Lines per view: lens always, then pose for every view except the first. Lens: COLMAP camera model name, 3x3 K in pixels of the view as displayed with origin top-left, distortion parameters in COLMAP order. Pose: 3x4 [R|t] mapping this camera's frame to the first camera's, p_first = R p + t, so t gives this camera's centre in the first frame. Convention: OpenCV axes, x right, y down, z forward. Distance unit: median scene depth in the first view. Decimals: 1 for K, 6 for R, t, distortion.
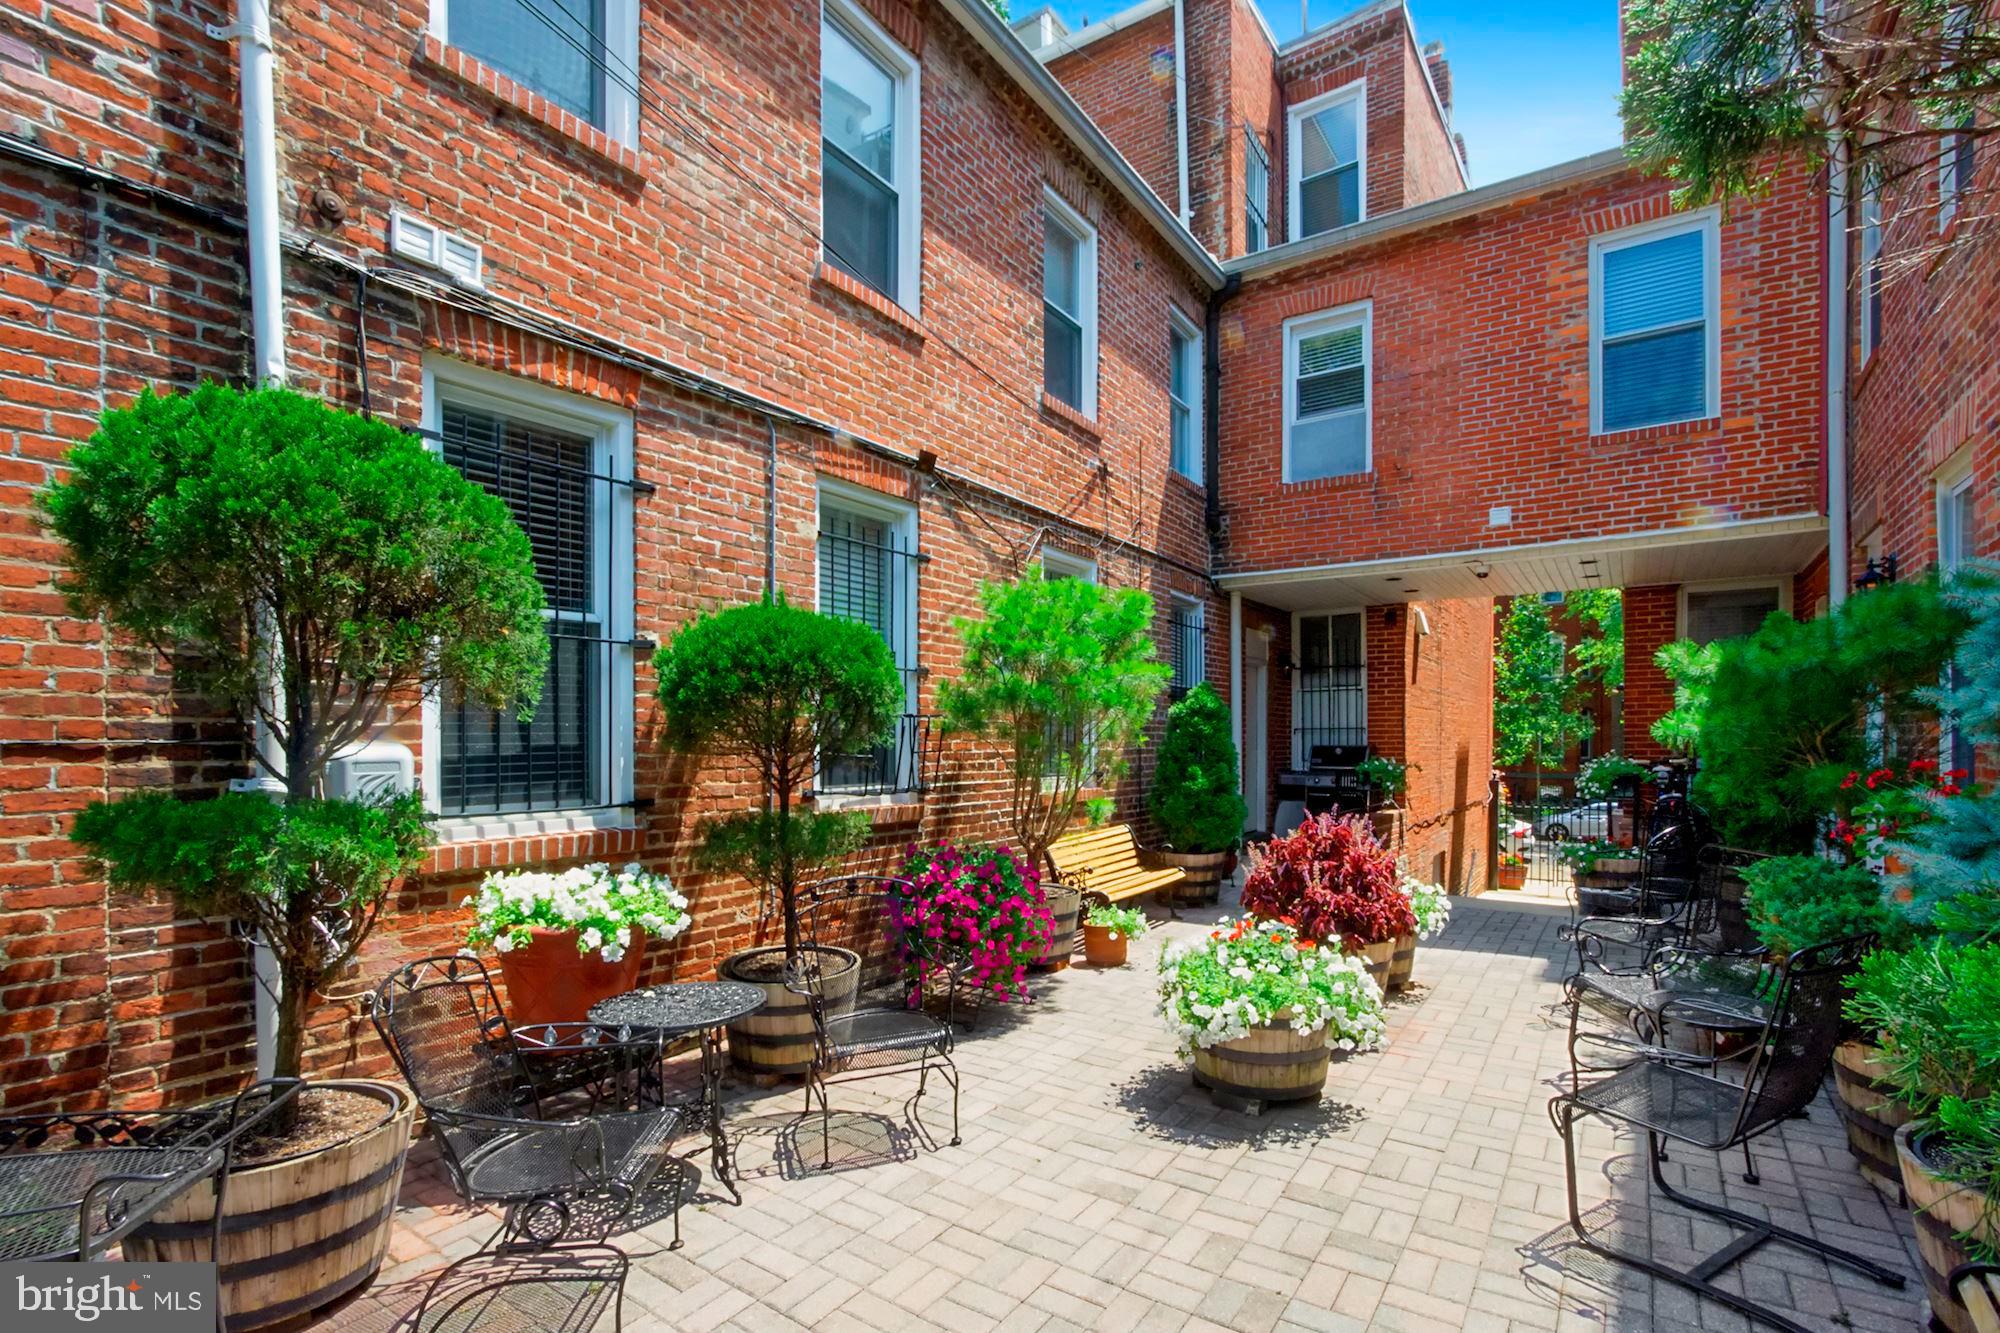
lens RADIAL K [[909.3, 0, 980.0], [0, 909.3, 738.0], [0, 0, 1]] dist [-0.003404, 0.002099]
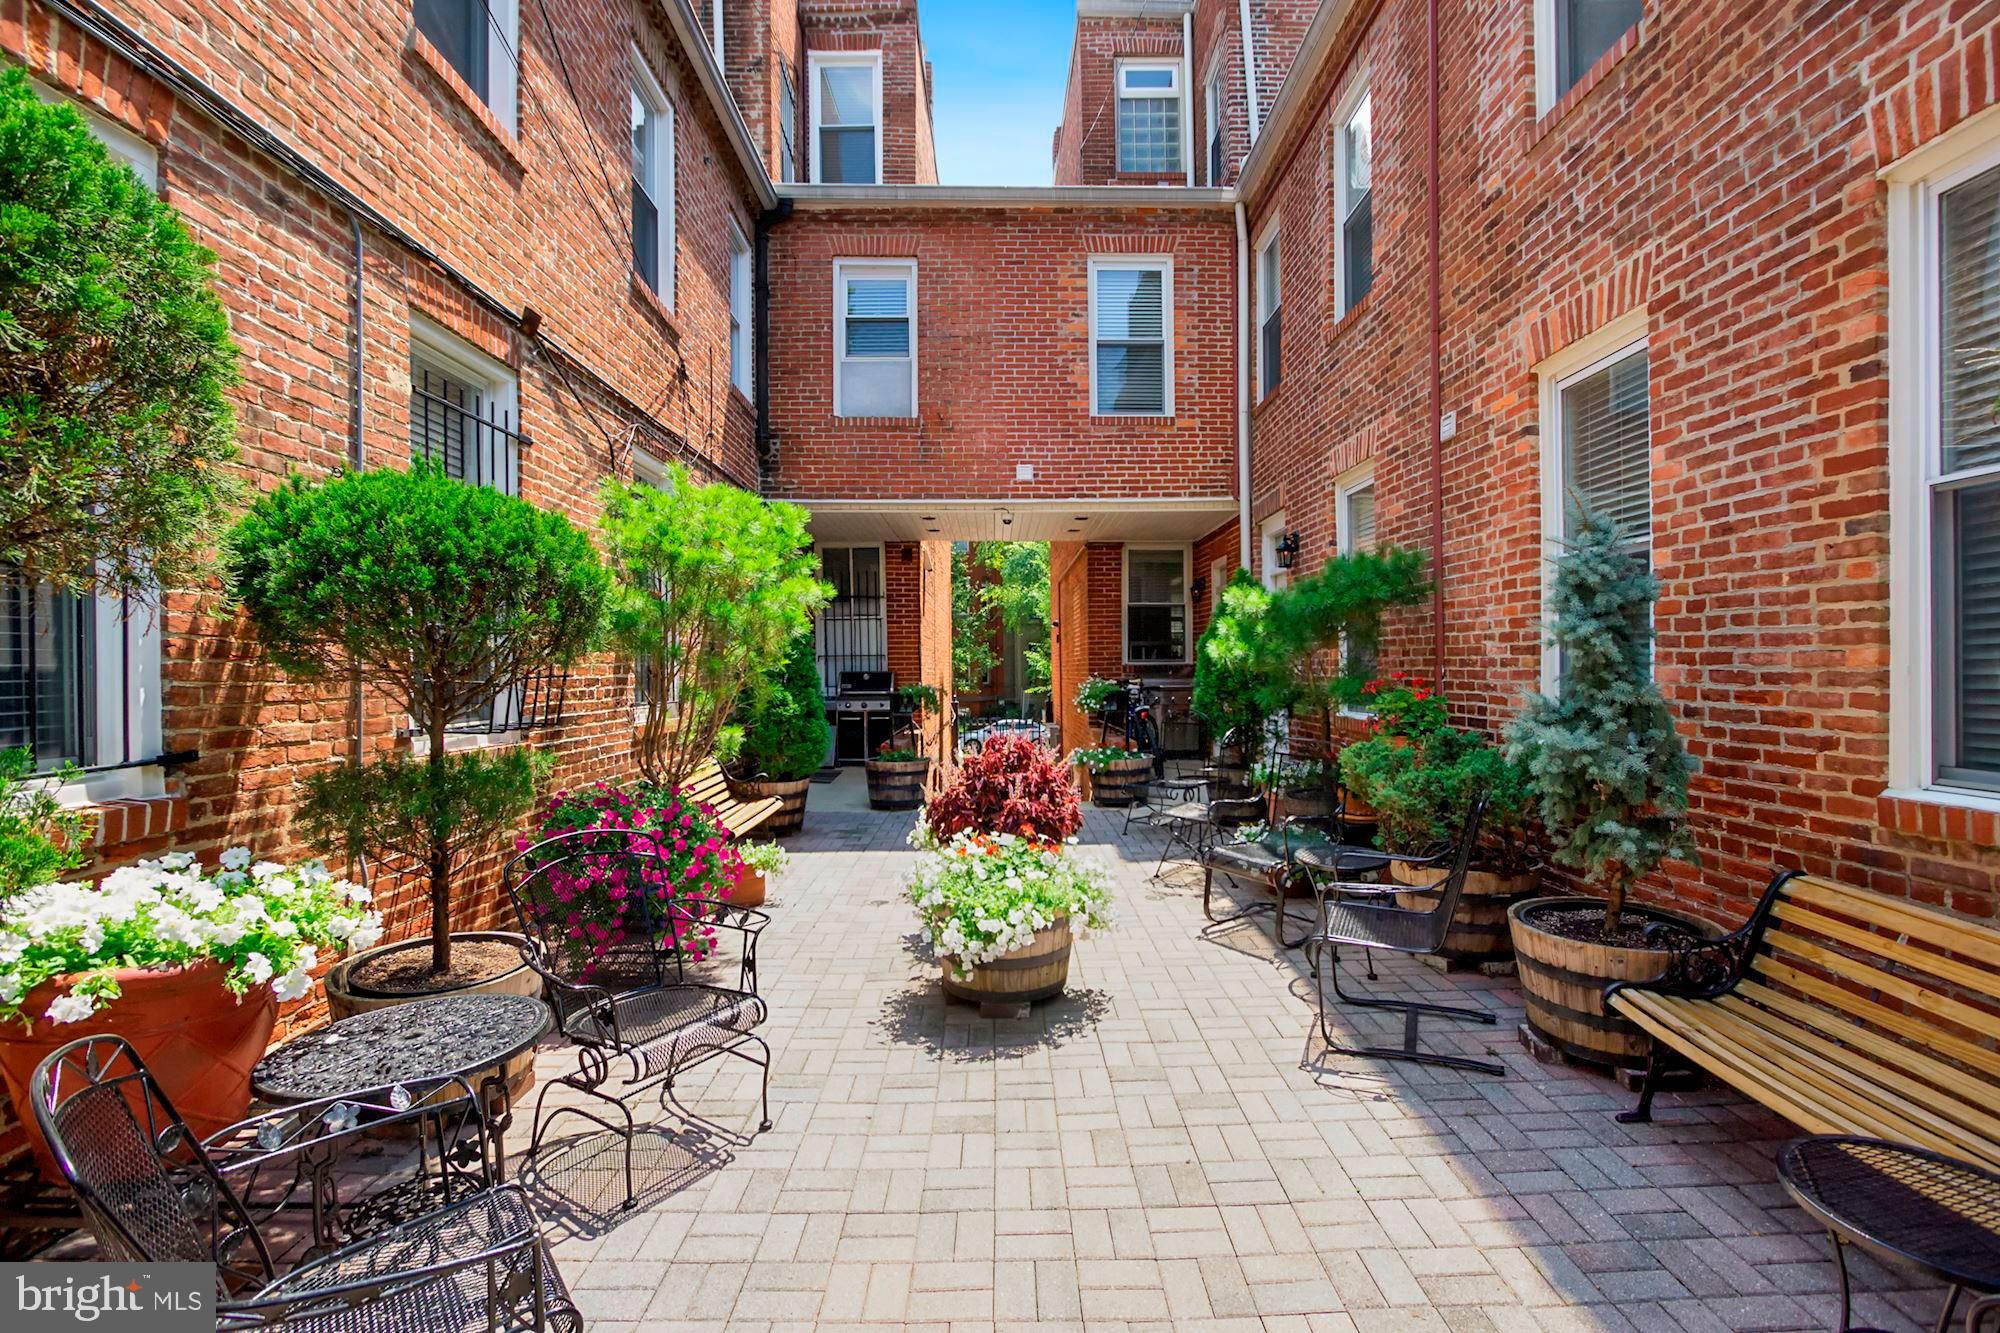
lens RADIAL K [[909.3, 0, 1003.7], [0, 909.3, 662.3], [0, 0, 1]] dist [-0.003404, 0.002099]
pose [[0.816372, -0.001986, 0.577524, -0.174530], [0.005186, 0.999979, -0.003892, 0.005931], [-0.577504, 0.006172, 0.816365, 0.087023]]
